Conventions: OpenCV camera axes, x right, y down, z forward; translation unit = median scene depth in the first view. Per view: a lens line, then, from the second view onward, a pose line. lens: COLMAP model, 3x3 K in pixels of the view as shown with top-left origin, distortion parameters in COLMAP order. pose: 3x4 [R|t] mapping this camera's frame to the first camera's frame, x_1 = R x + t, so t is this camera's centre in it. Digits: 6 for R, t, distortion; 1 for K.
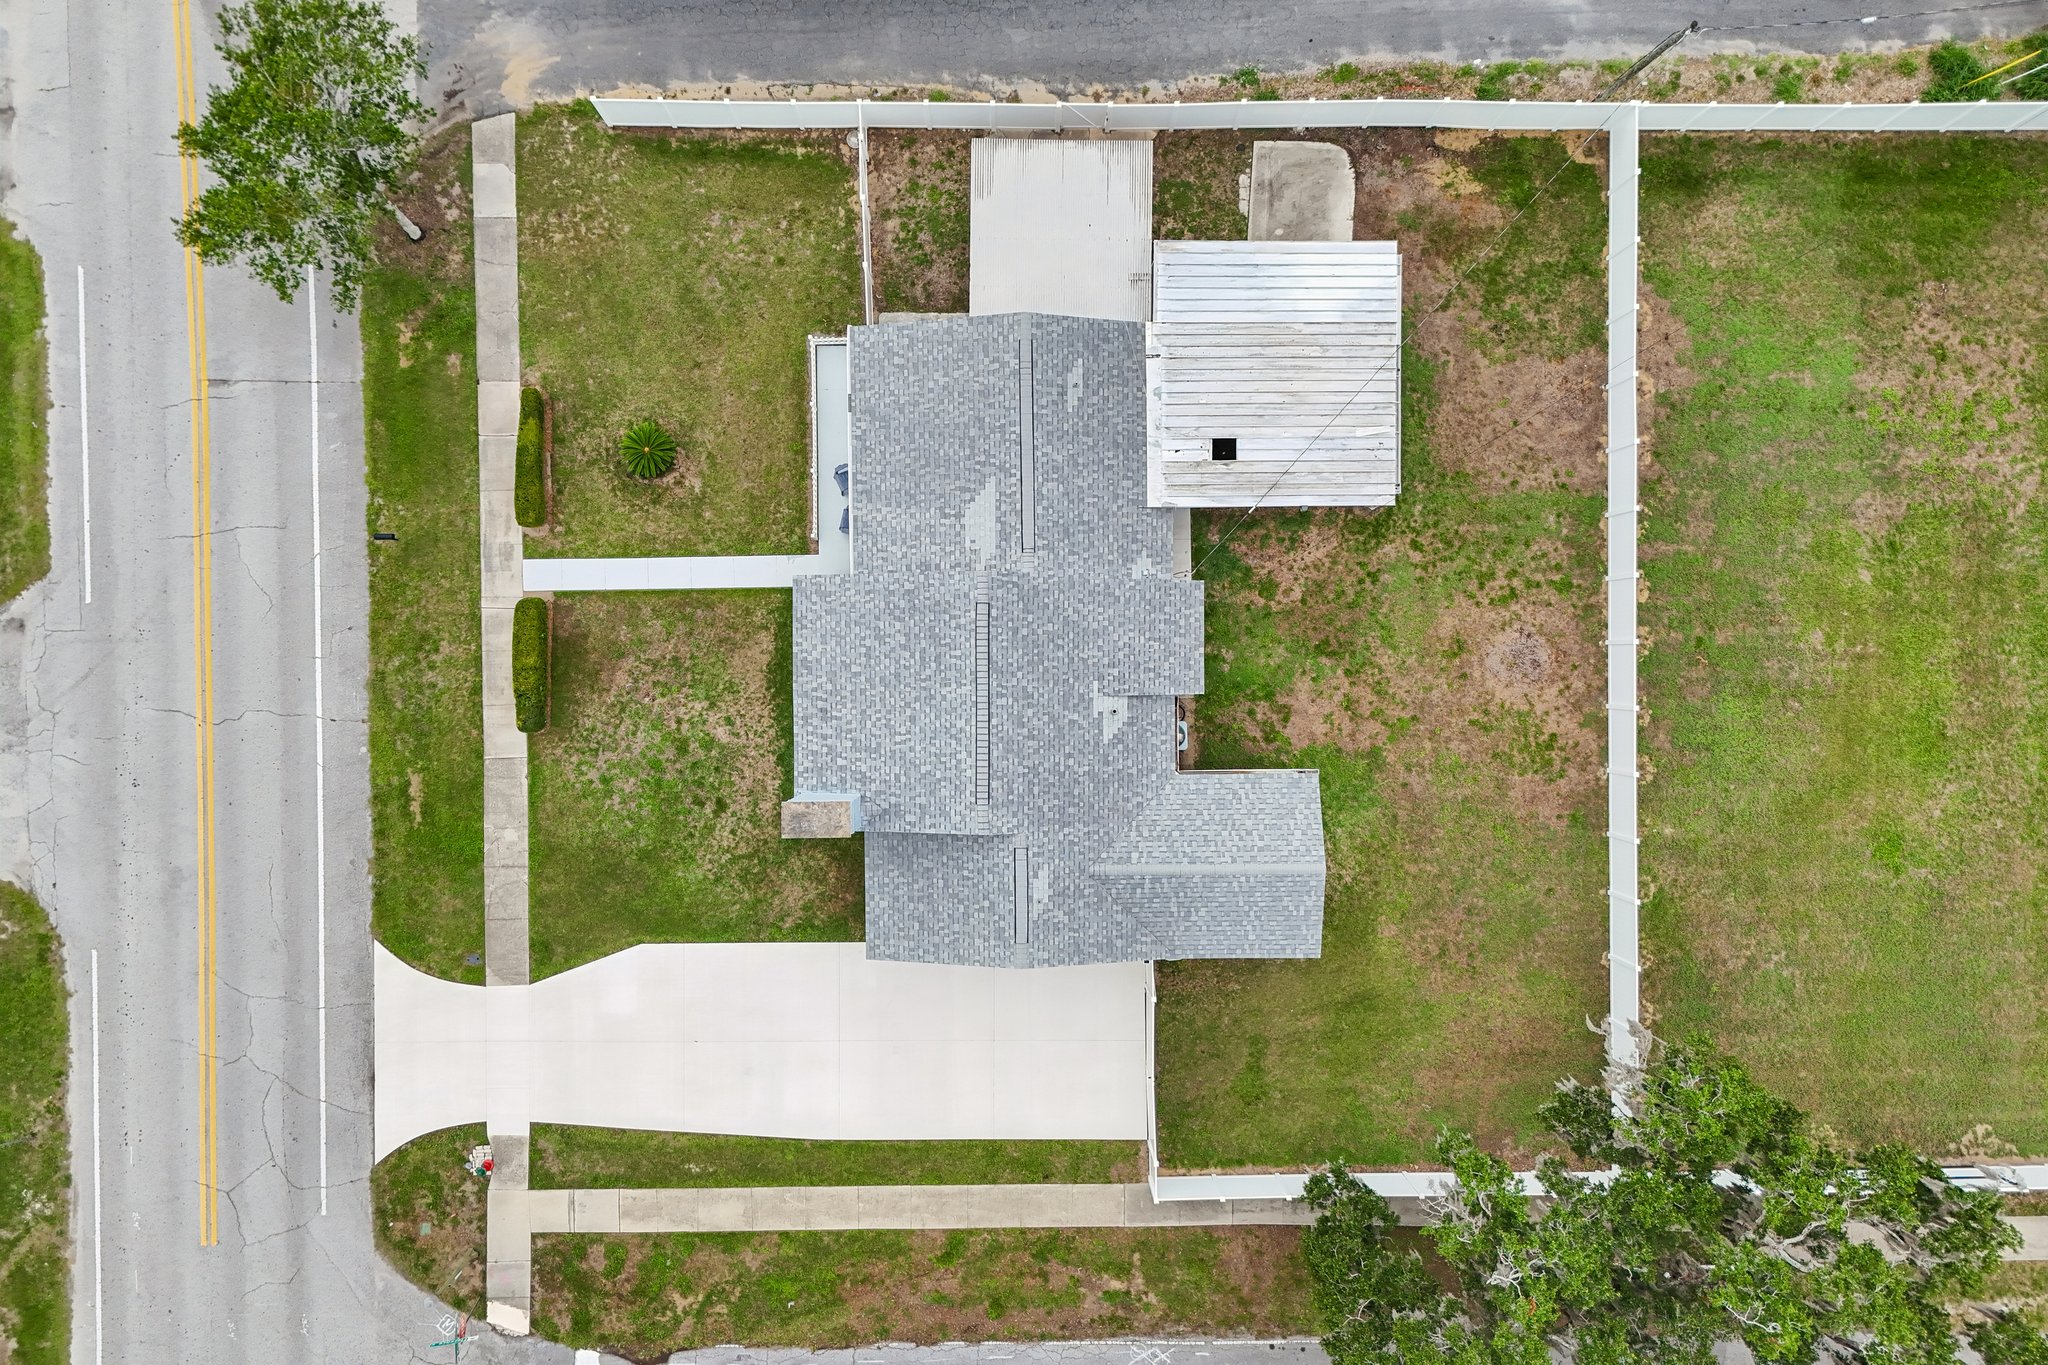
lens RADIAL K [[1498.3, 0, 1029.8], [0, 1498.3, 687.1], [0, 0, 1]] dist [0.089911, -0.100006]
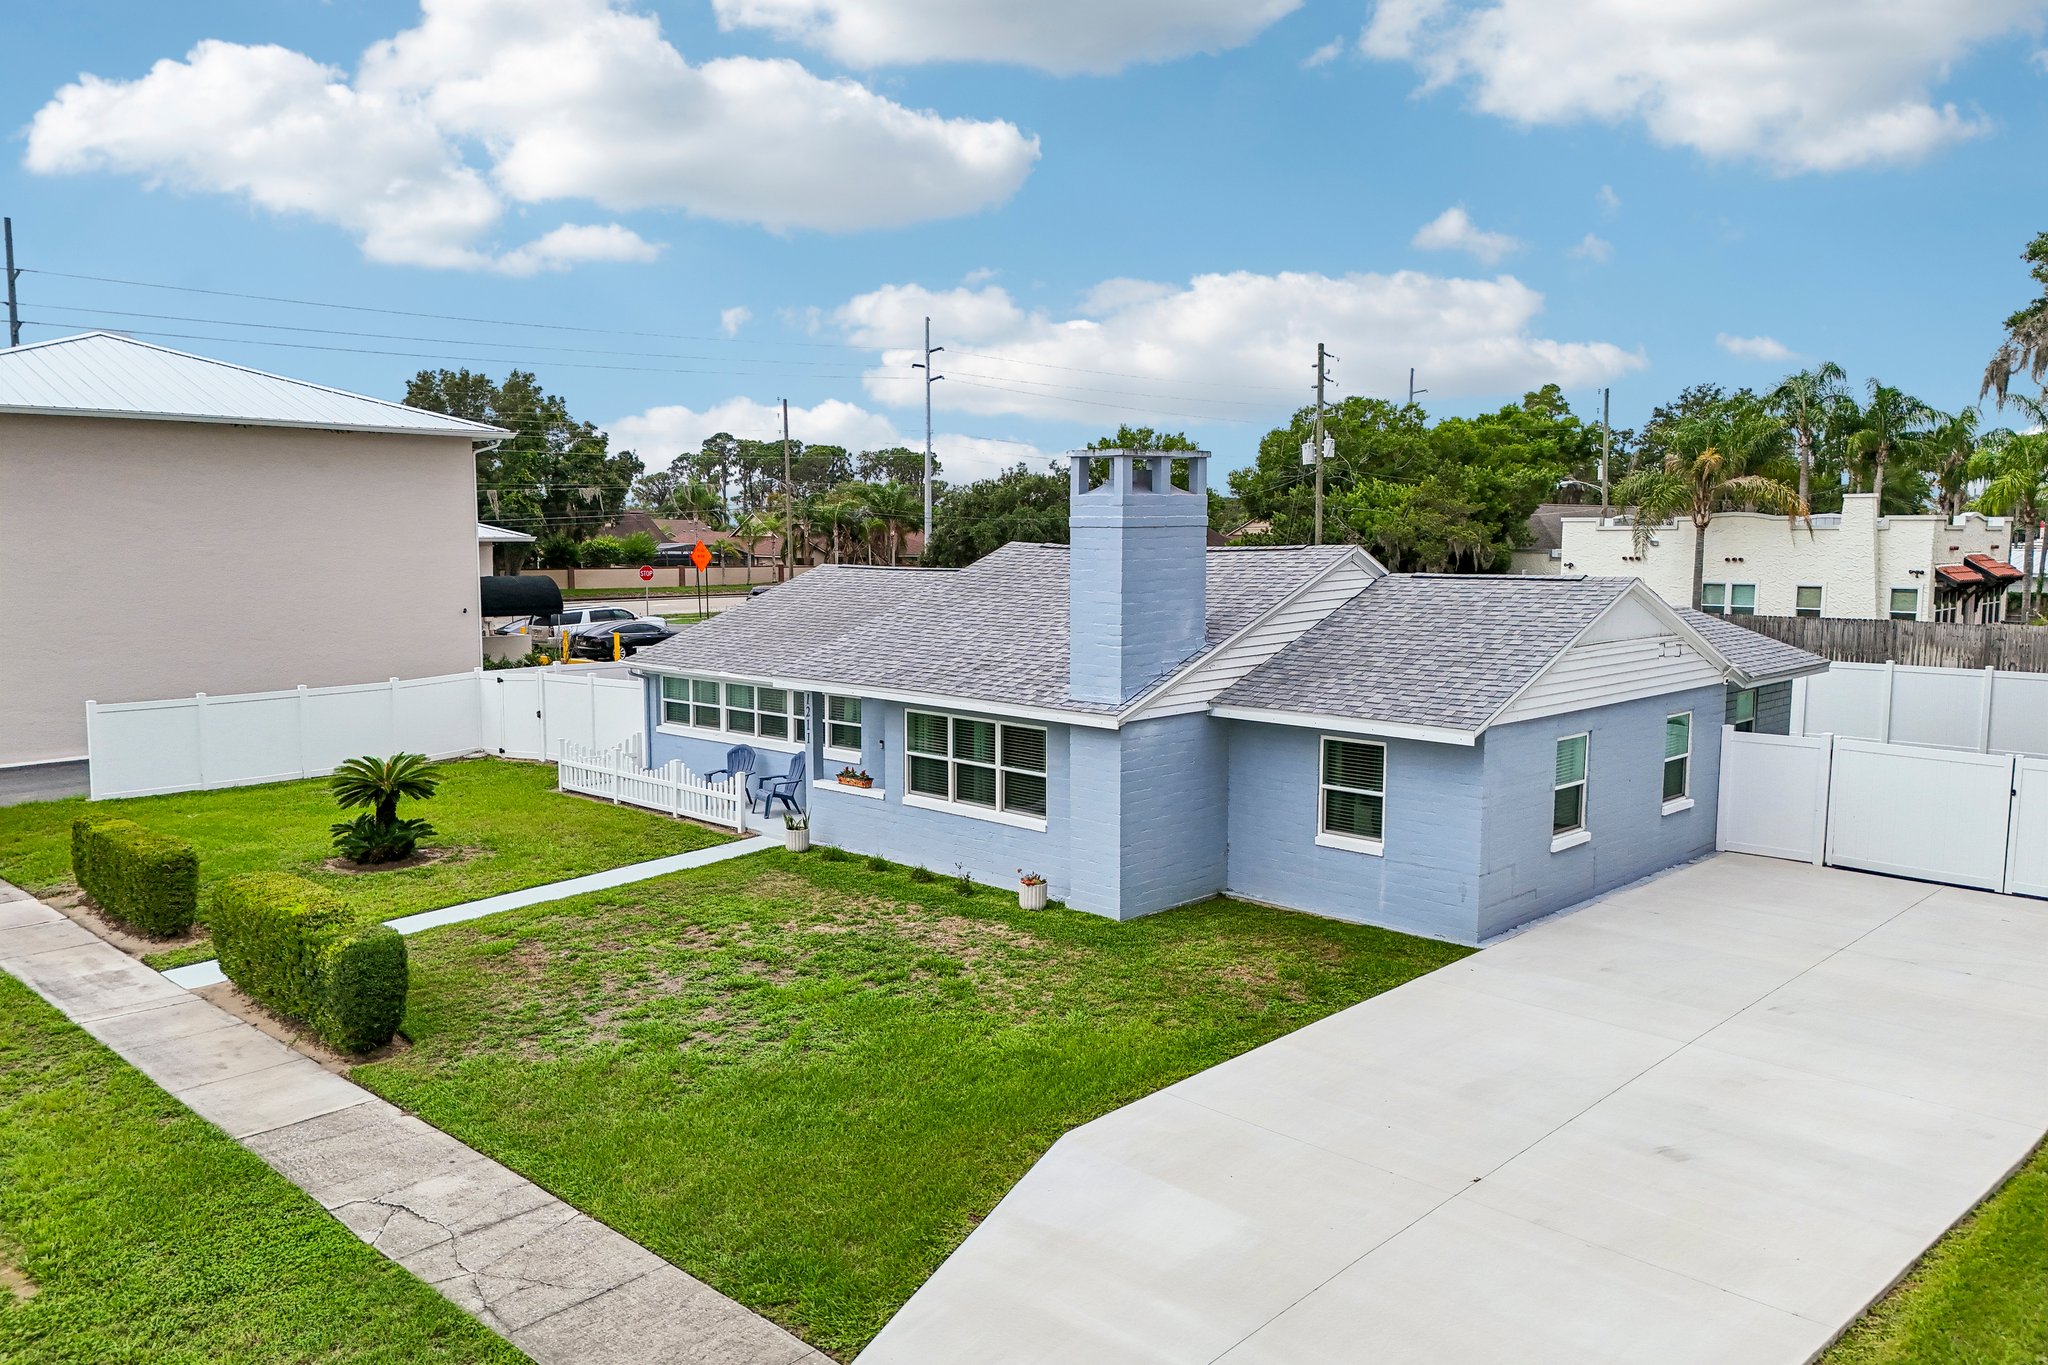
lens RADIAL K [[1508.1, 0, 1024.0], [0, 1508.1, 682.5], [0, 0, 1]] dist [0.038572, -0.001226]
pose [[0.700298, -0.076009, 0.709792, -0.456528], [0.713785, 0.061142, -0.697691, 0.356657], [0.009633, 0.995231, 0.097072, 0.886185]]
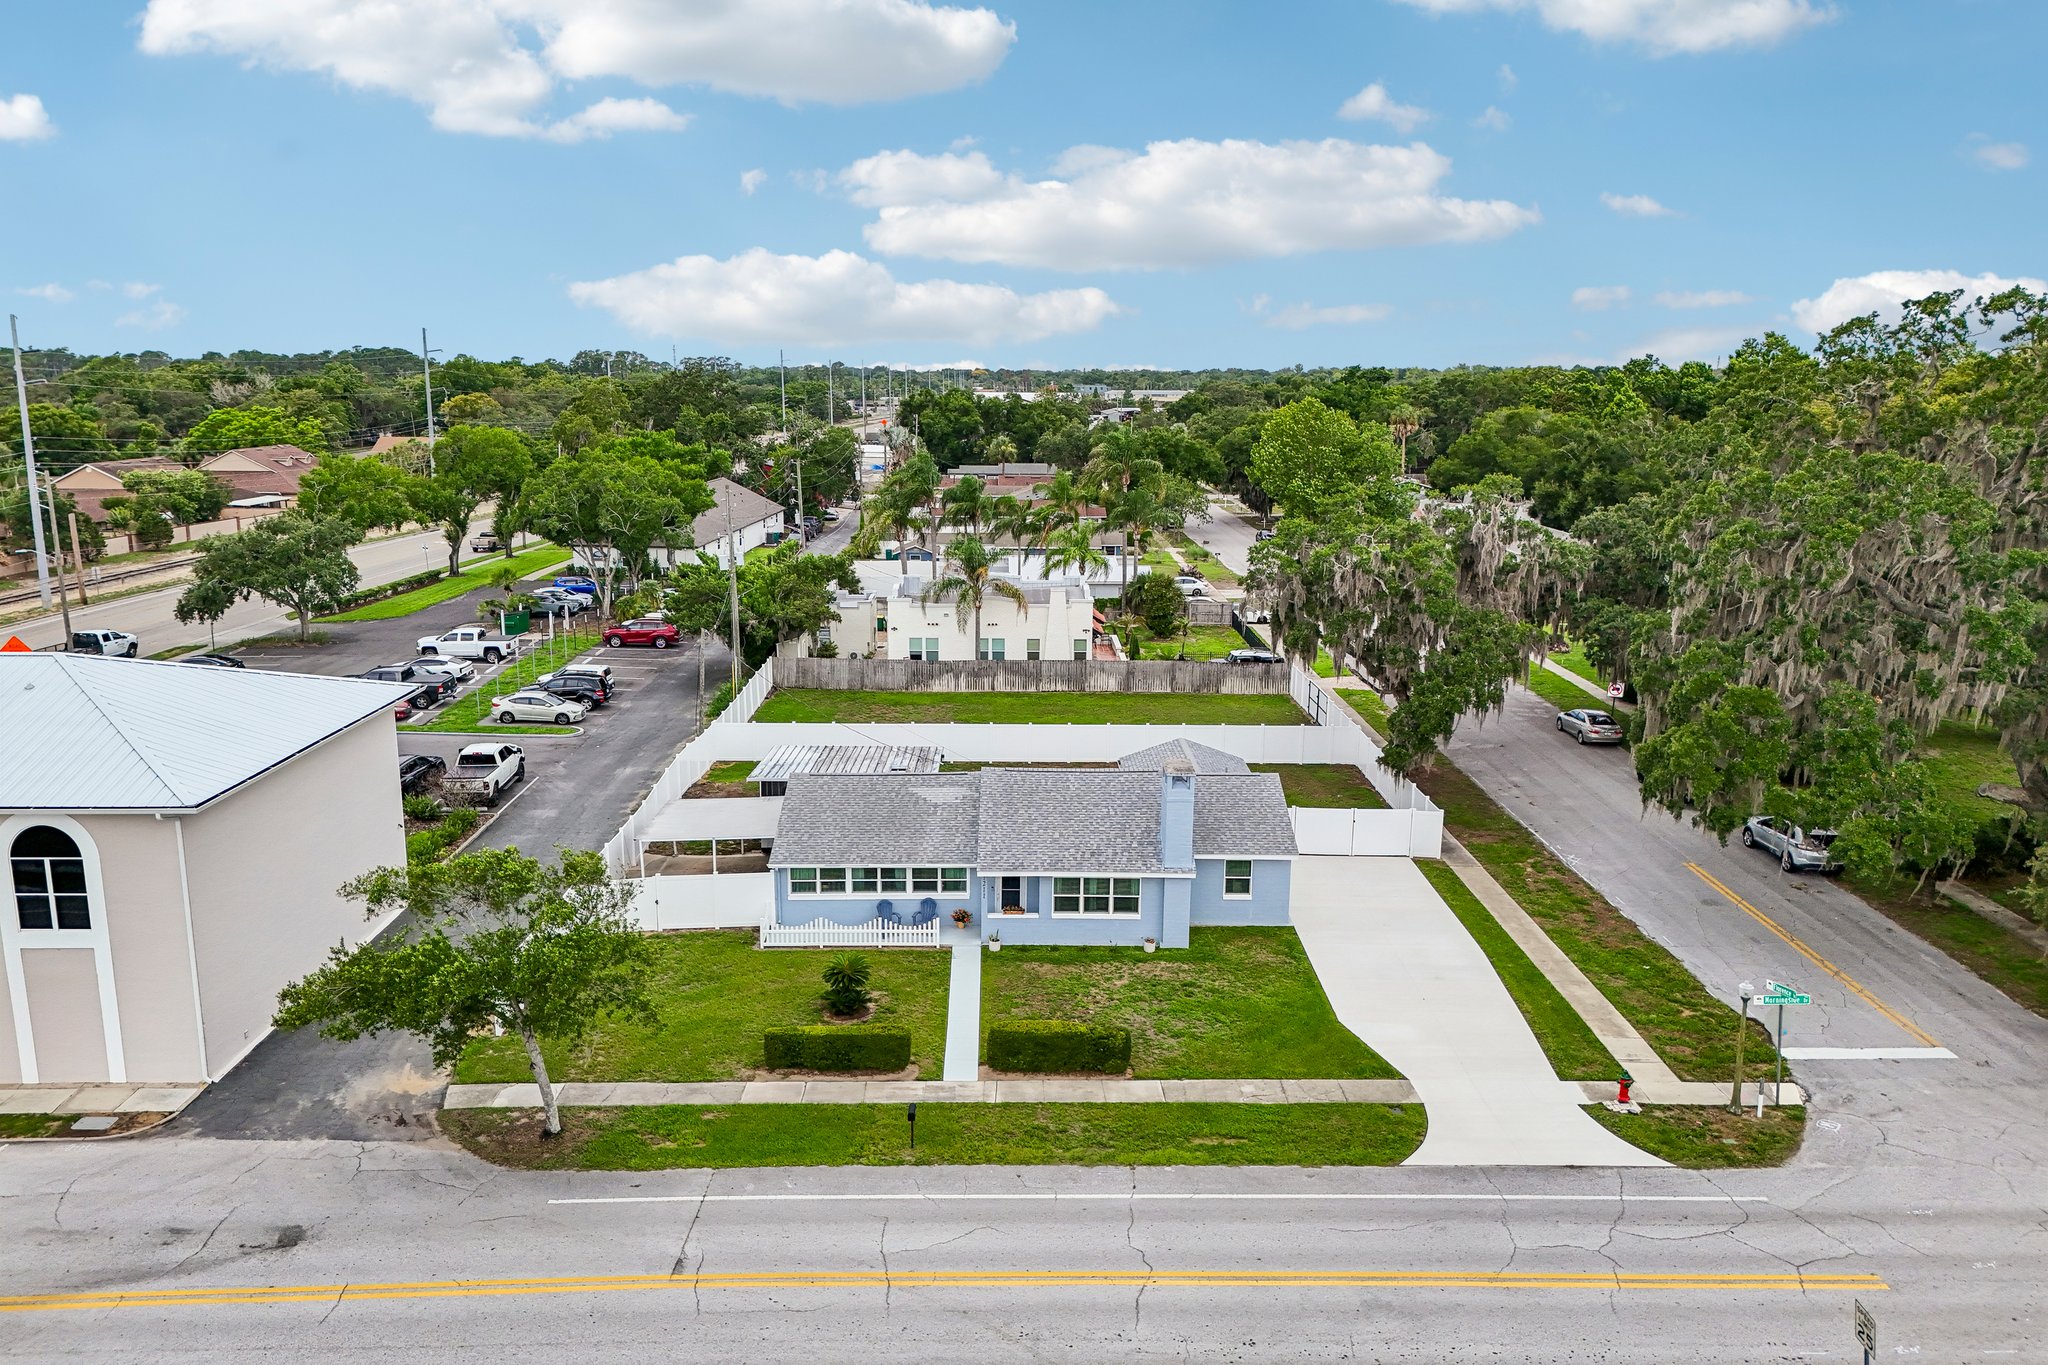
lens RADIAL K [[1498.3, 0, 1029.8], [0, 1498.3, 687.1], [0, 0, 1]] dist [0.089911, -0.100006]
pose [[-0.002635, -0.210590, 0.977571, -1.171881], [0.999988, -0.004545, 0.001716, -0.032588], [0.004081, 0.977564, 0.210600, 0.577506]]
